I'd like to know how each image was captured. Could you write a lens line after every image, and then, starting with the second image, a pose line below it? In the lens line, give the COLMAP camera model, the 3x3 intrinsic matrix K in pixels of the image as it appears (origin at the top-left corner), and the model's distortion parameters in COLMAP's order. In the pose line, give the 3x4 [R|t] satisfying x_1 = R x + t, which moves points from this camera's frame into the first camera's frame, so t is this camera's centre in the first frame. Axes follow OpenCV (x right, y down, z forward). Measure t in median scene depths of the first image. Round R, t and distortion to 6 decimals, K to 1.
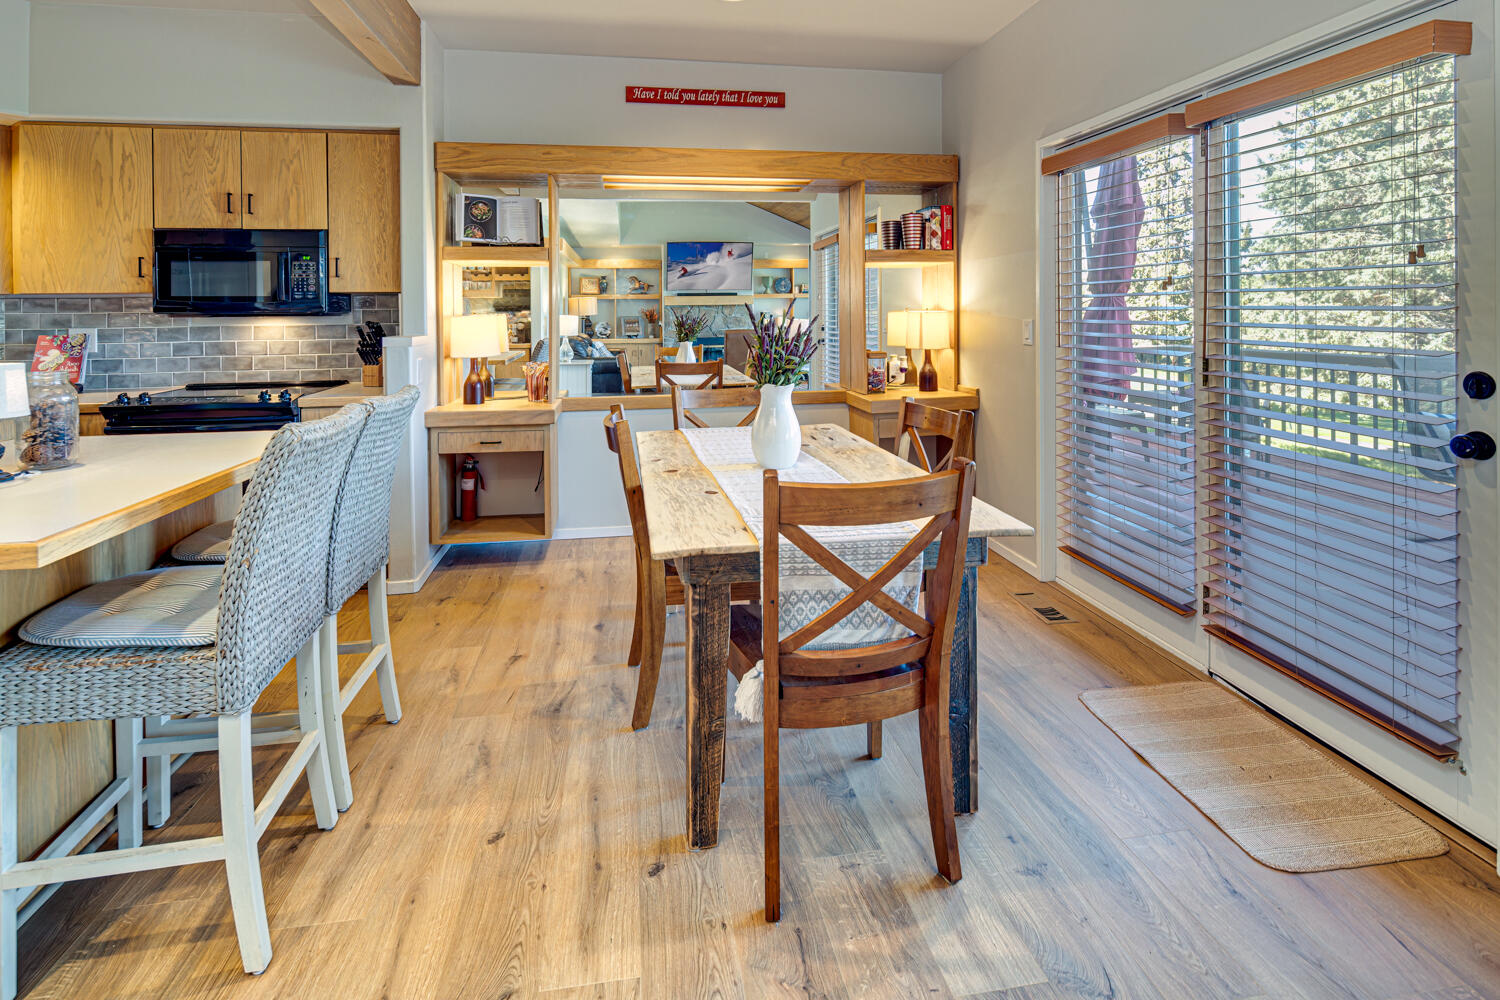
lens RADIAL K [[734.6, 0, 737.6], [0, 734.6, 313.1], [0, 0, 1]] dist [0.009861, -0.007606]
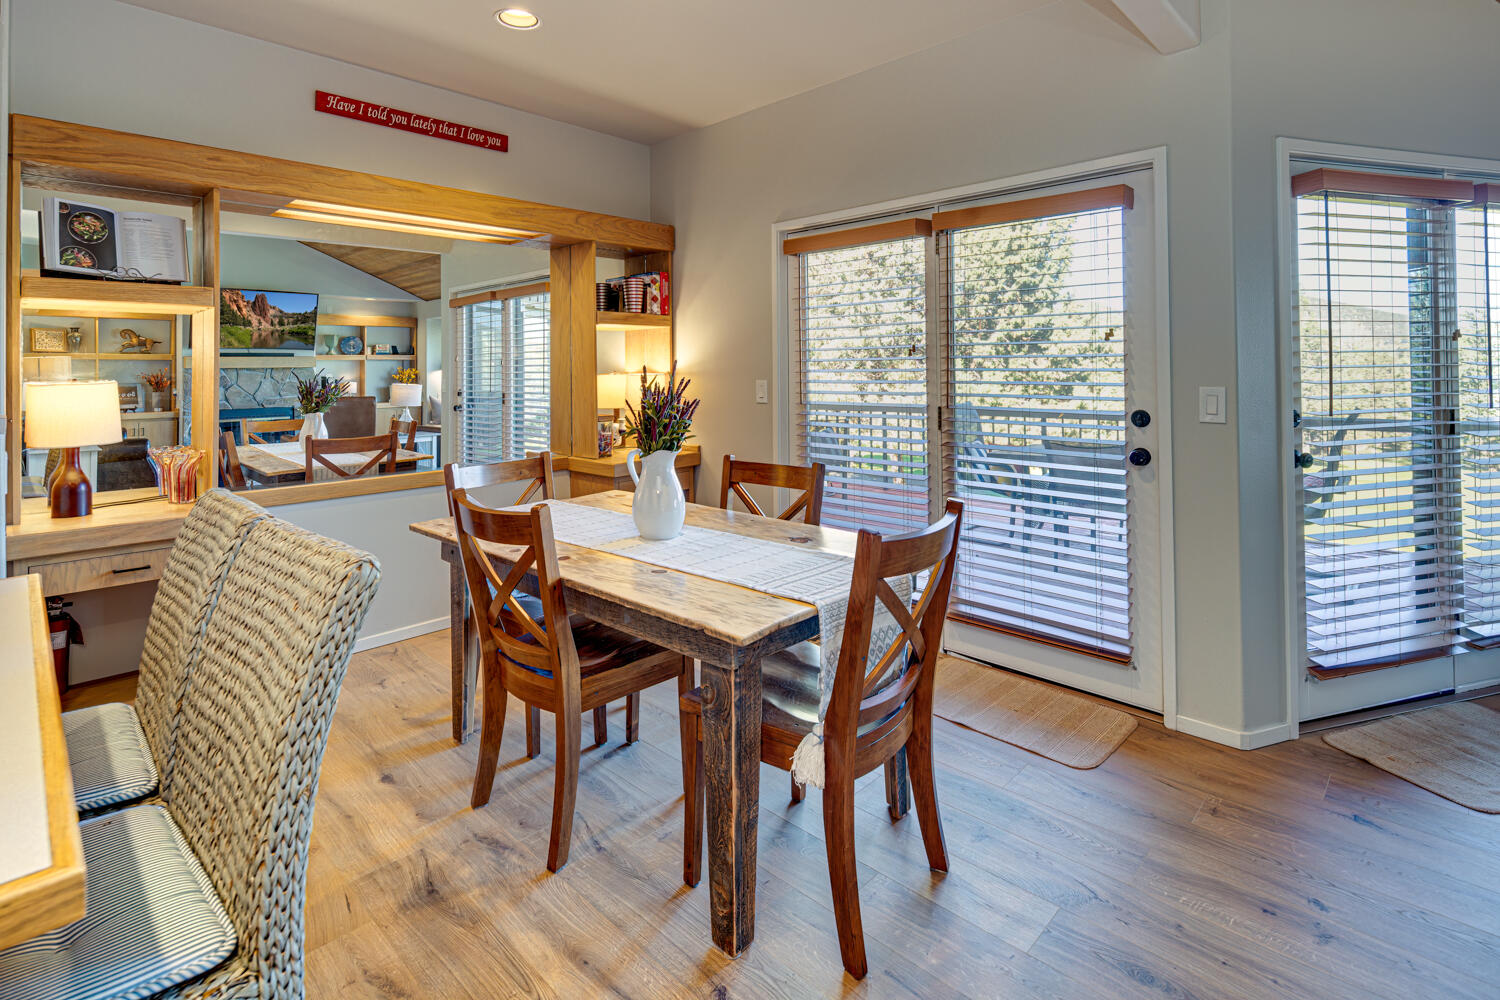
lens RADIAL K [[734.6, 0, 742.5], [0, 734.6, 357.1], [0, 0, 1]] dist [0.009861, -0.007606]
pose [[0.799357, 0.009019, 0.600788, -0.278889], [0.006191, 0.999711, -0.023244, -0.001275], [-0.600824, 0.022300, 0.799070, 0.108337]]
